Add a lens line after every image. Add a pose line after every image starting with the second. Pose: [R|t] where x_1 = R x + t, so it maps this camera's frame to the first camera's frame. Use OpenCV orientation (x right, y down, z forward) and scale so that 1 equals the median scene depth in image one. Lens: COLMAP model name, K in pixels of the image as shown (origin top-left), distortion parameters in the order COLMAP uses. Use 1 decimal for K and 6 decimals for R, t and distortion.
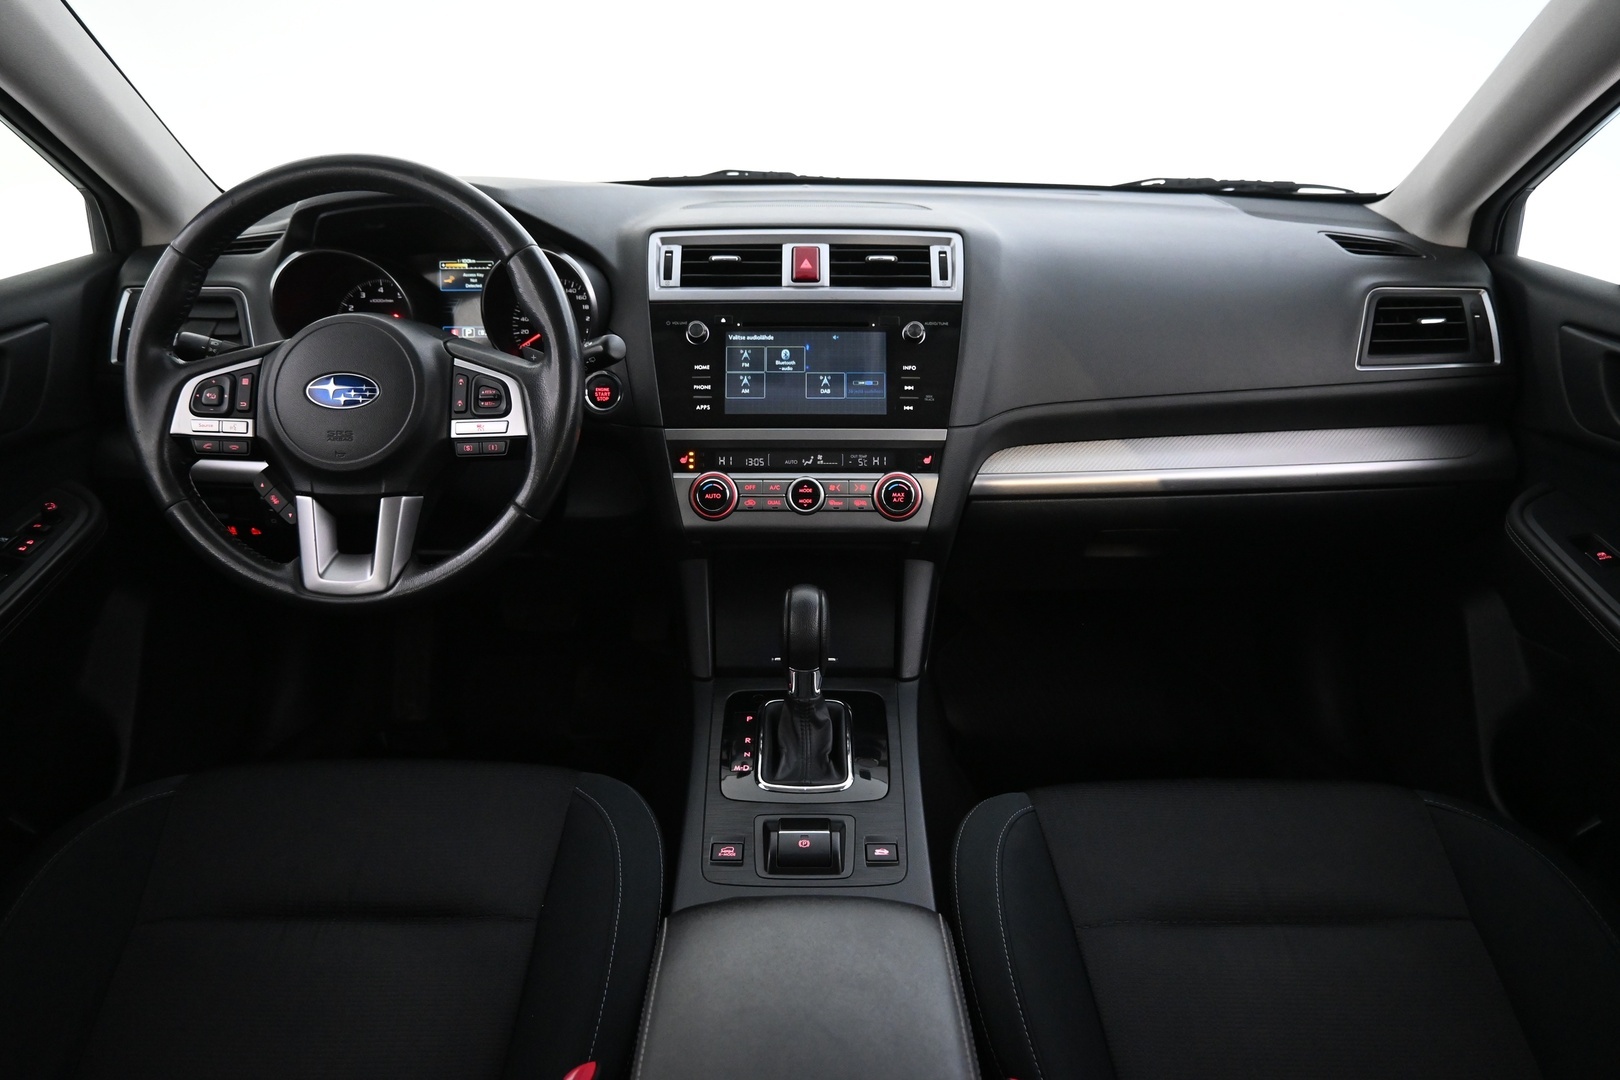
lens RADIAL K [[1069.1, 0, 811.4], [0, 1069.1, 540.5], [0, 0, 1]] dist [-0.010383, 0.000183]
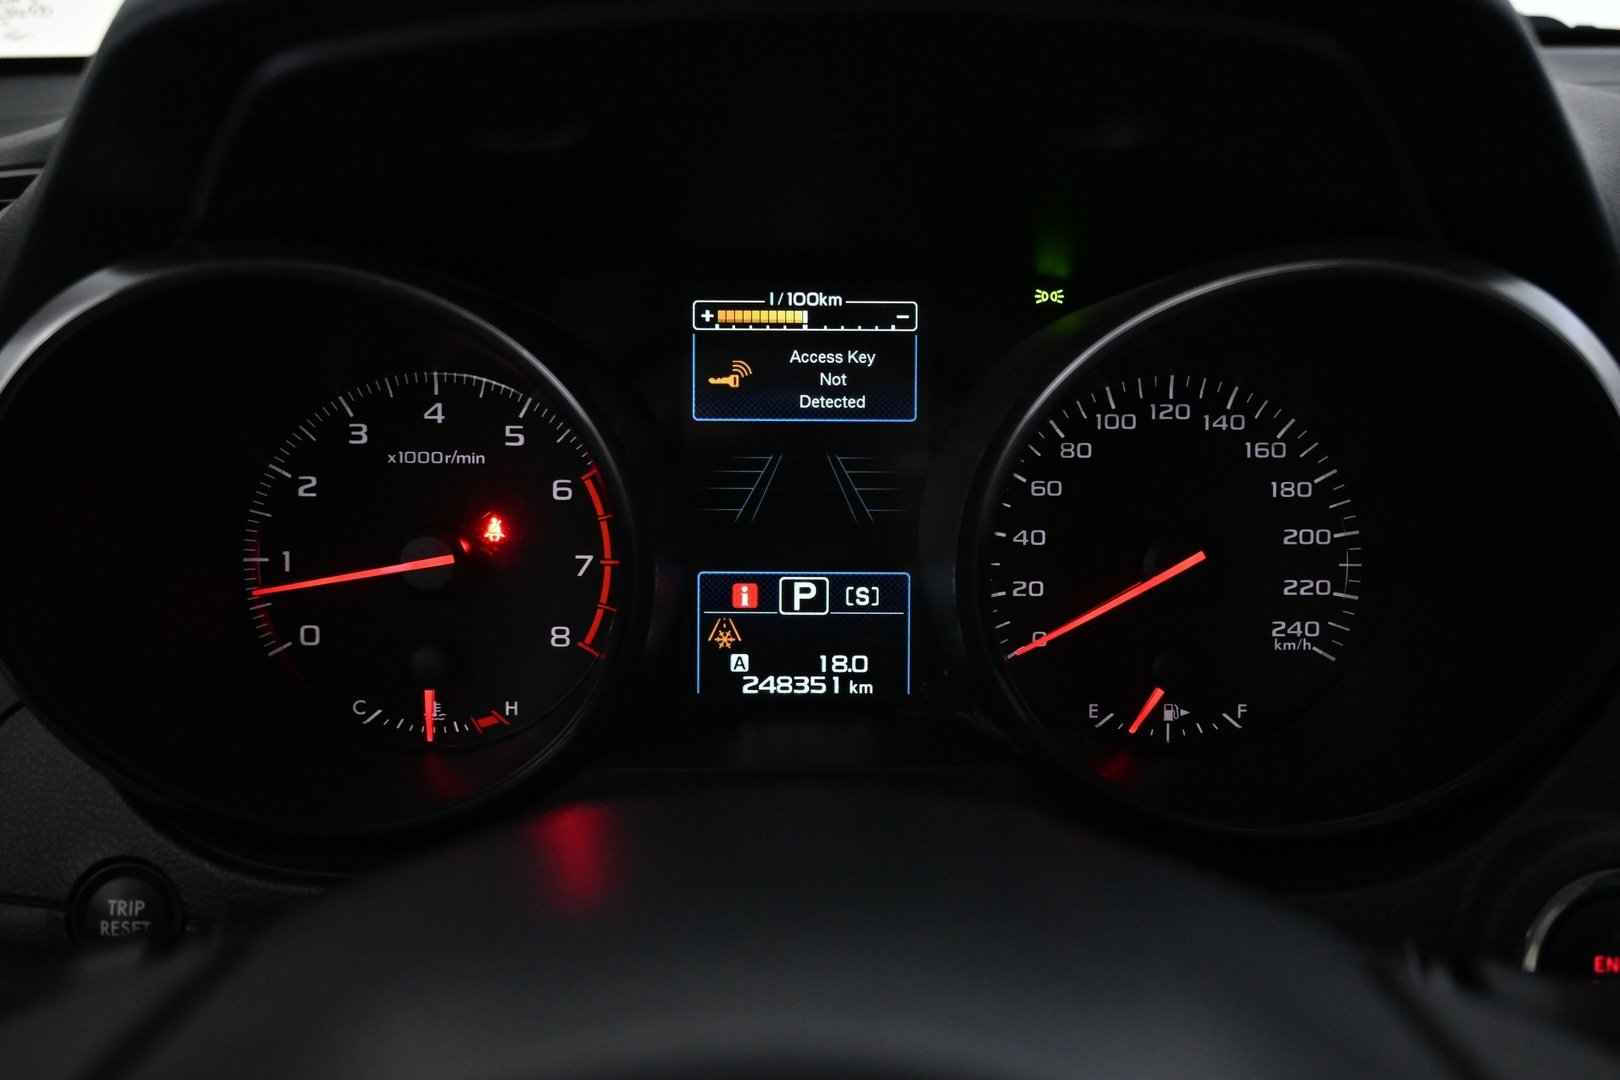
lens RADIAL K [[1657.0, 0, 807.0], [0, 1657.0, 539.9], [0, 0, 1]] dist [0.042453, 0.000000]
pose [[0.999807, 0.005156, -0.018945, -0.315185], [-0.006559, 0.997178, -0.074786, -0.180582], [0.018506, 0.074896, 0.997020, 0.635155]]
